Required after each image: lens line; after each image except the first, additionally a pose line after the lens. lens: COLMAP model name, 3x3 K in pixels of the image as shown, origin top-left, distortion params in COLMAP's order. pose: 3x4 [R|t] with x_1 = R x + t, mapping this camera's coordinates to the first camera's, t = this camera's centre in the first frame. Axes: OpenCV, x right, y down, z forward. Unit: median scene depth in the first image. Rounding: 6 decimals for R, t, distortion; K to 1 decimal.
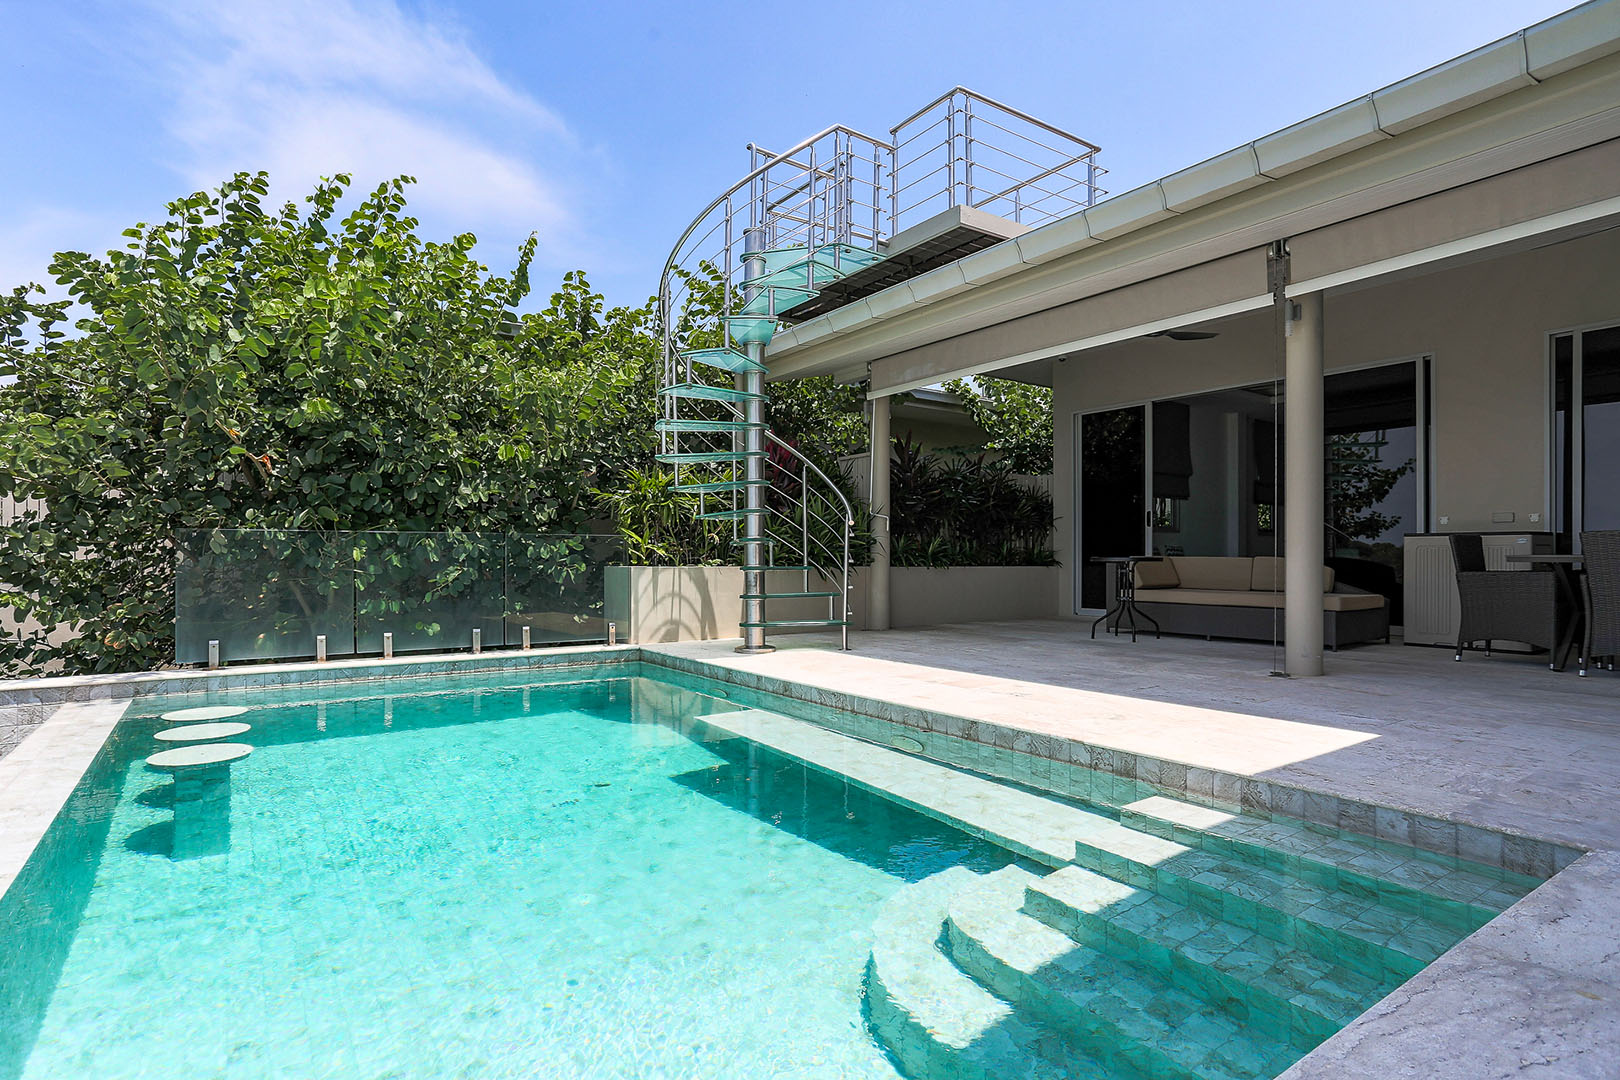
lens RADIAL K [[845.2, 0, 785.9], [0, 845.2, 562.0], [0, 0, 1]] dist [-0.044392, 0.027557]
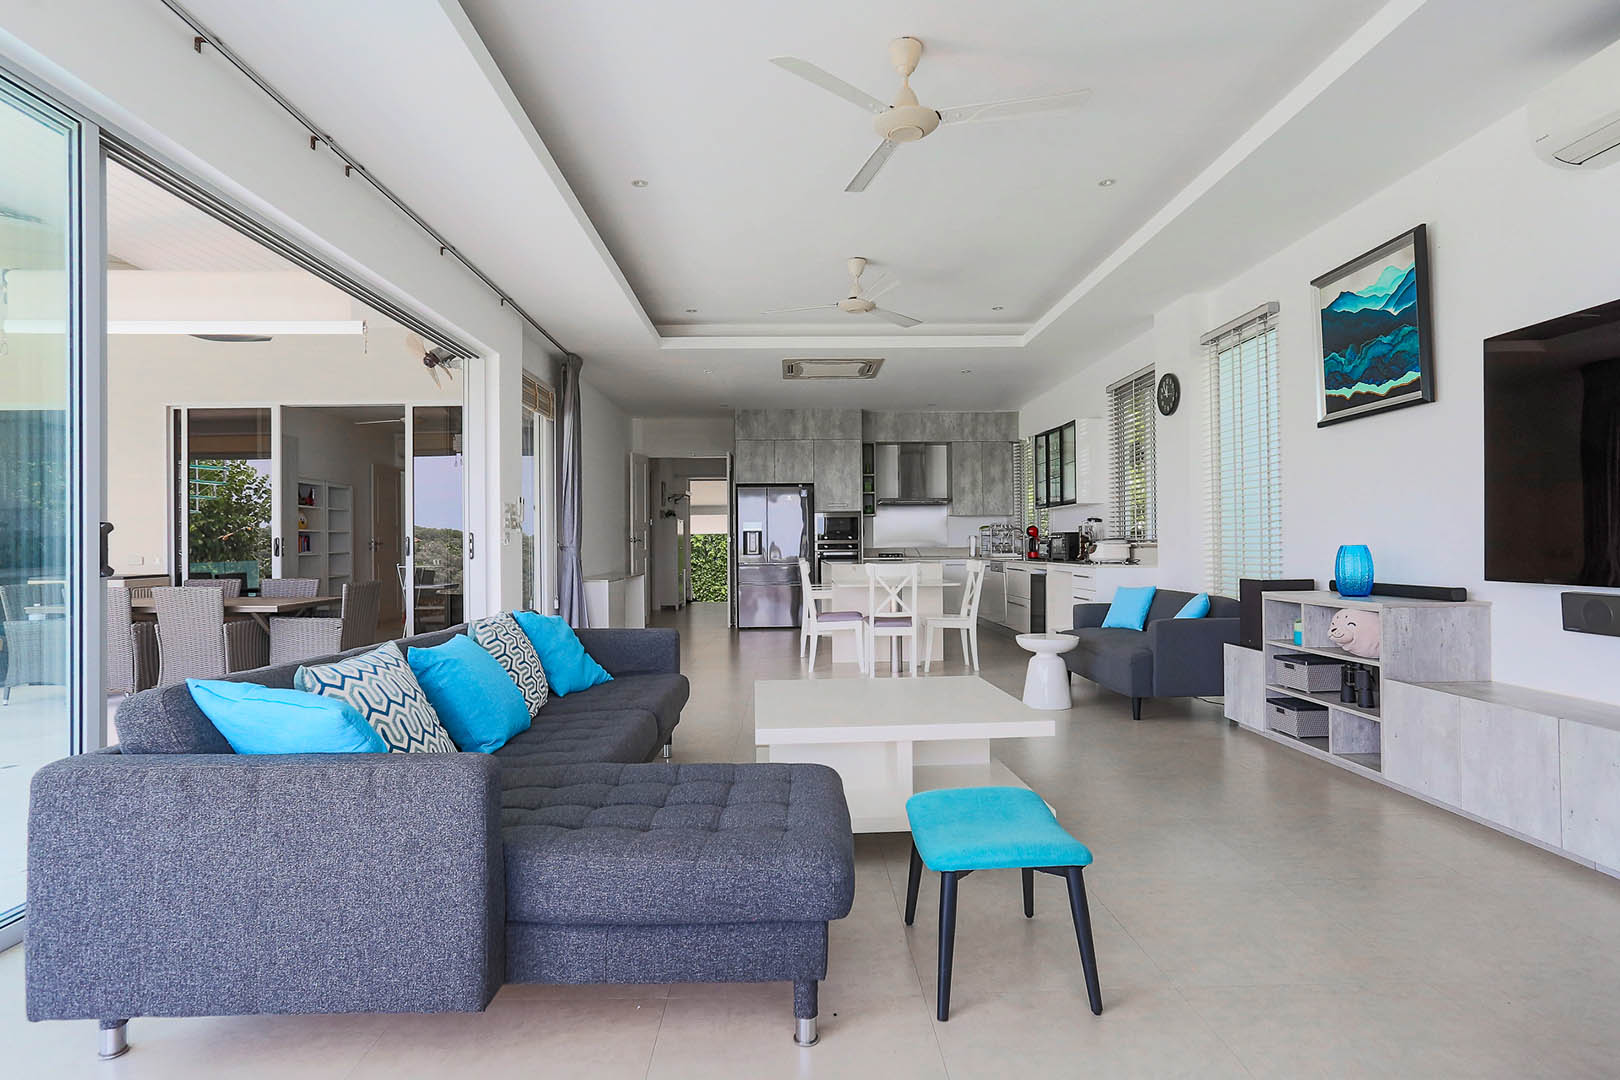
lens RADIAL K [[845.2, 0, 808.8], [0, 845.2, 538.5], [0, 0, 1]] dist [-0.044392, 0.027557]
pose [[0.549289, -0.002392, 0.835629, 0.458500], [0.013510, 0.999891, -0.006018, -0.069737], [-0.835523, 0.014595, 0.549262, -0.442829]]
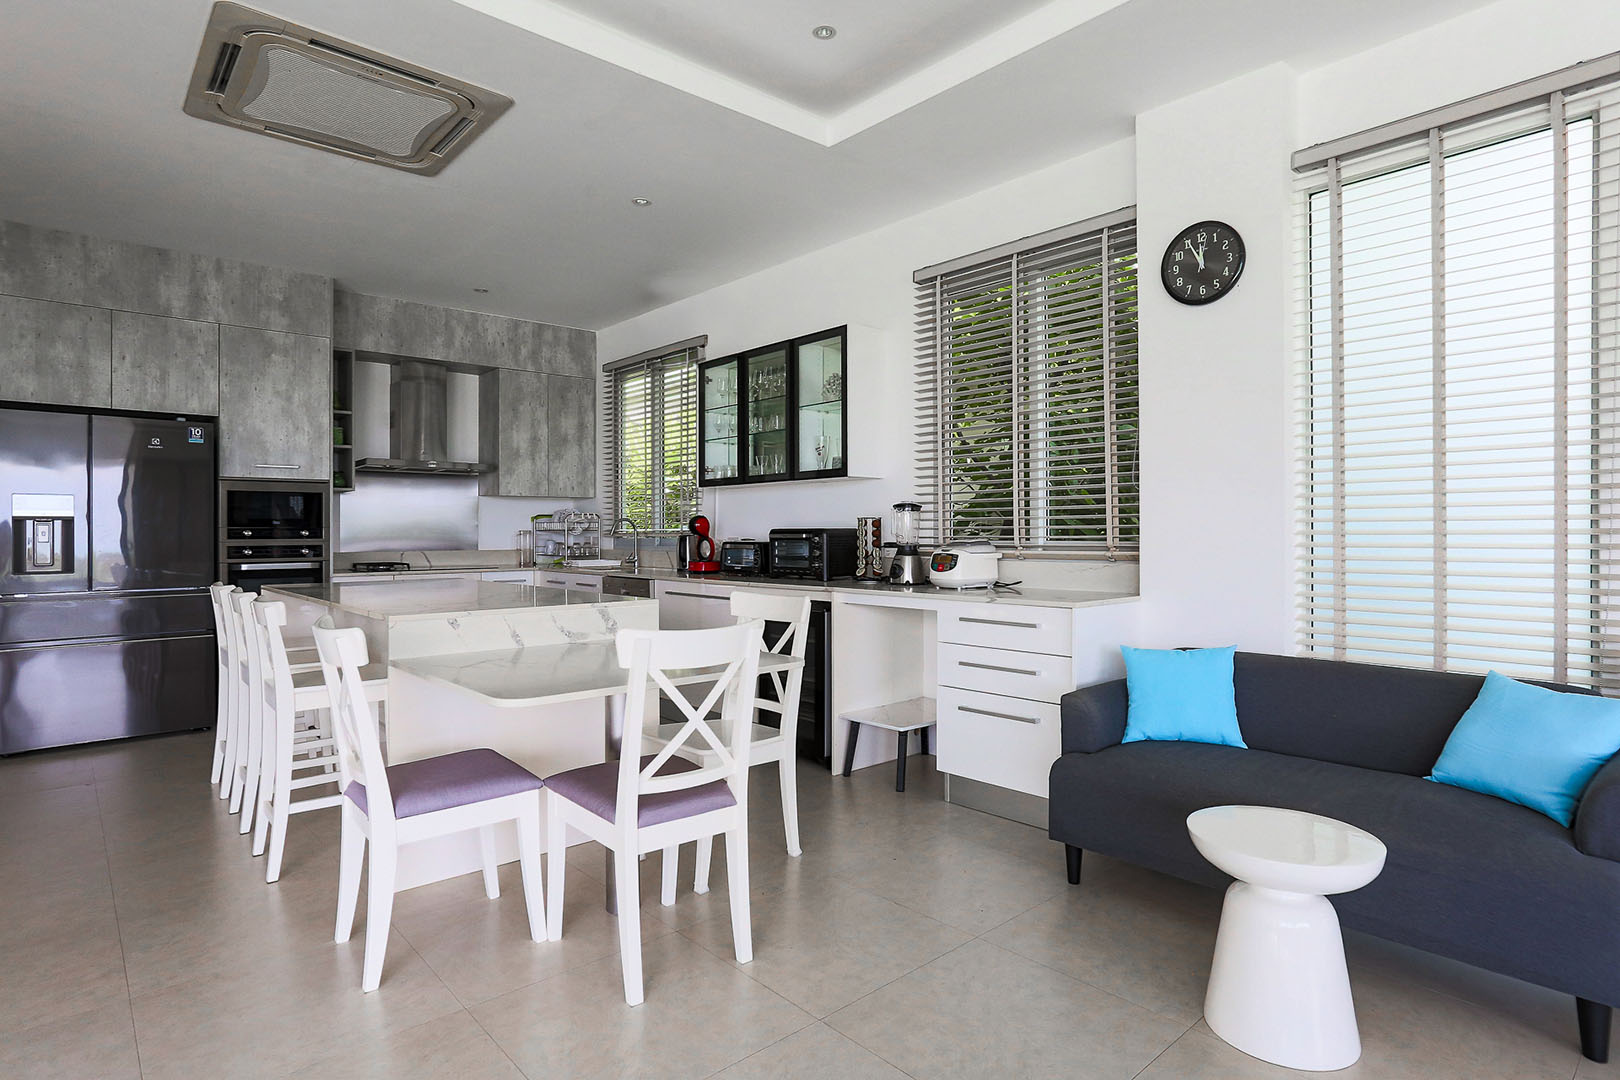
lens RADIAL K [[845.2, 0, 799.6], [0, 845.2, 526.4], [0, 0, 1]] dist [-0.044392, 0.027557]
pose [[-0.129080, 0.002244, 0.991632, 1.077433], [0.008867, 0.999960, -0.001108, -0.083347], [-0.991594, 0.008650, -0.129095, 0.072463]]
